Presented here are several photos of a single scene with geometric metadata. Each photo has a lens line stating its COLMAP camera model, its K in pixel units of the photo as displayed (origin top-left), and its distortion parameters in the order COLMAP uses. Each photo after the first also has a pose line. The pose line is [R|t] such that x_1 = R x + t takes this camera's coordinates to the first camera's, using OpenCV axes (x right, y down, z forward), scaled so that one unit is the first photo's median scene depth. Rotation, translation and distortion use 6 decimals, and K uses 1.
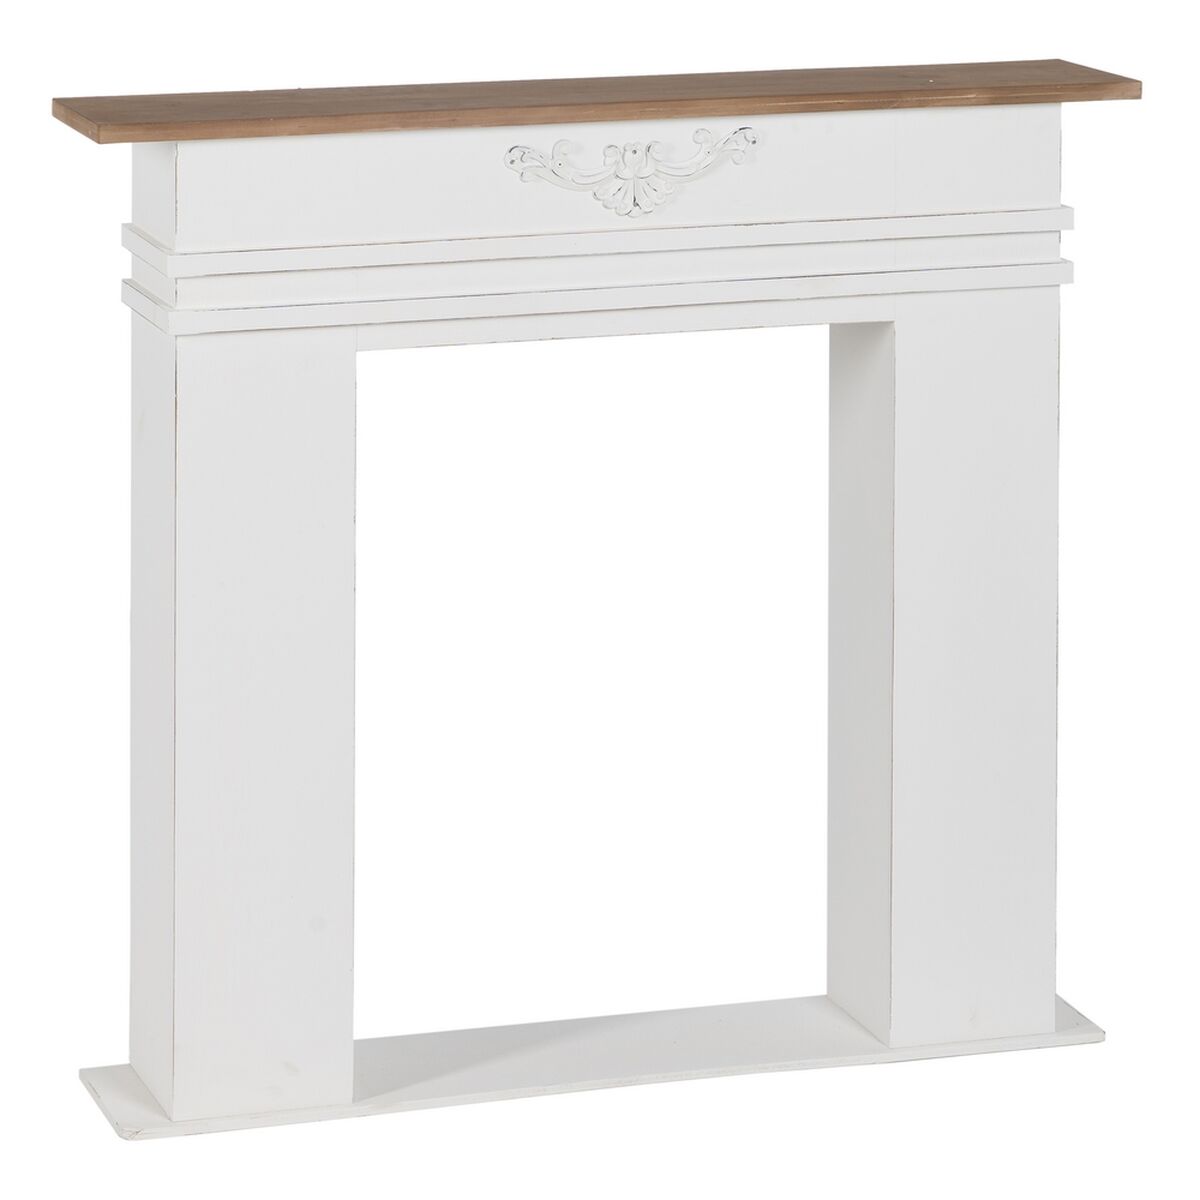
lens RADIAL K [[4886.1, 0, 599.6], [0, 4886.1, 599.7], [0, 0, 1]] dist [0.140207, 0.000000]
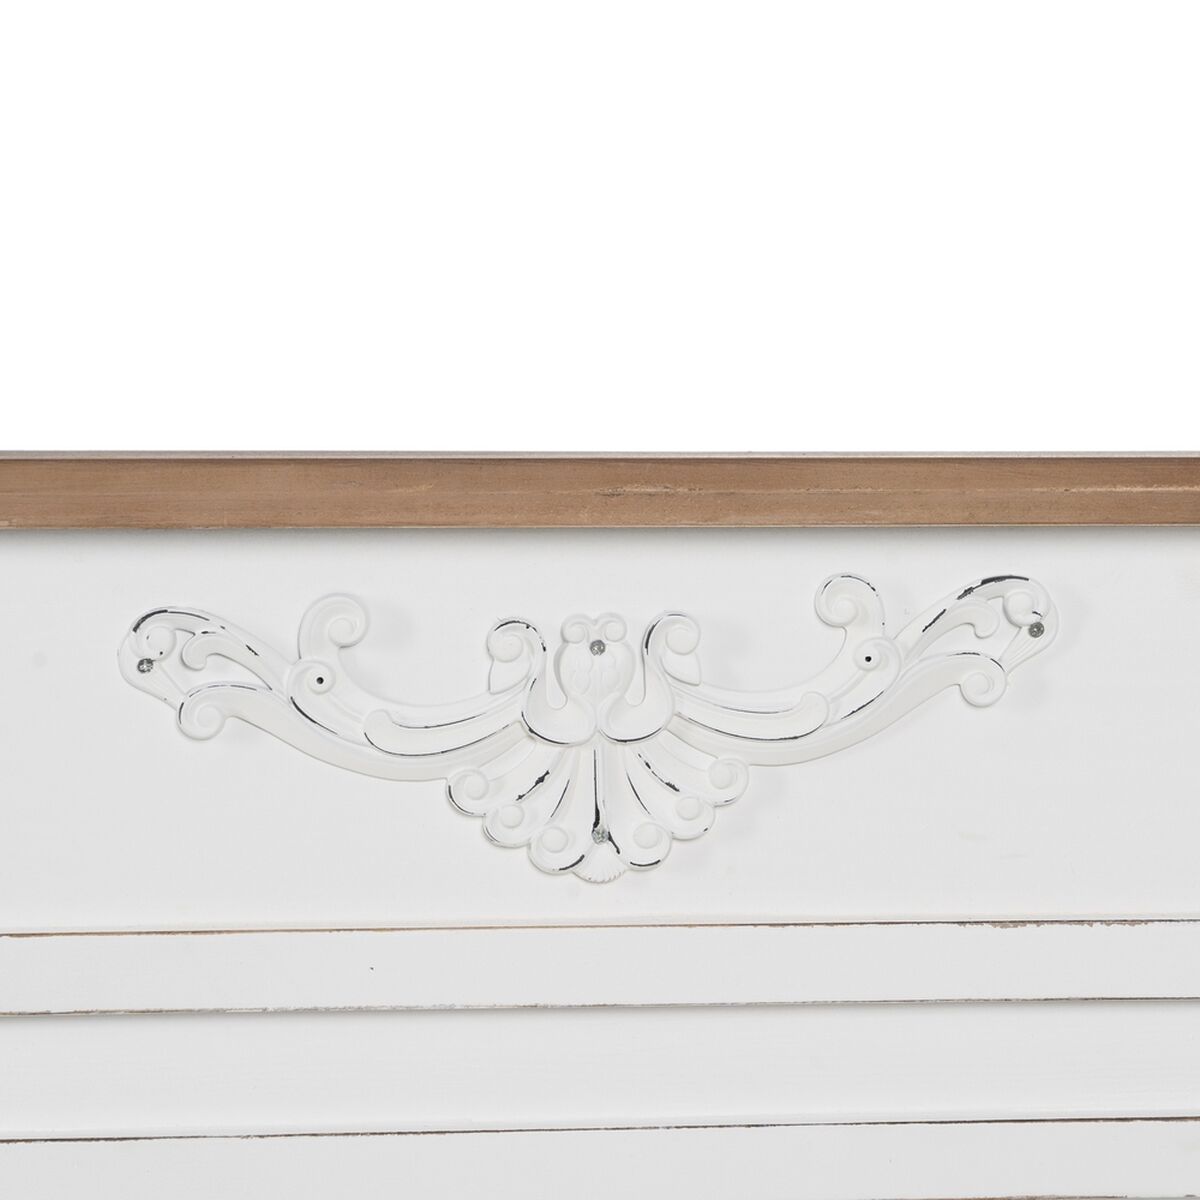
lens RADIAL K [[4886.1, 0, 599.6], [0, 4886.1, 598.9], [0, 0, 1]] dist [0.140207, 0.000000]
pose [[0.988384, 0.029077, -0.149168, 0.048300], [-0.049049, 0.990034, -0.132008, -0.057408], [0.143843, 0.137791, 0.979961, 0.725558]]
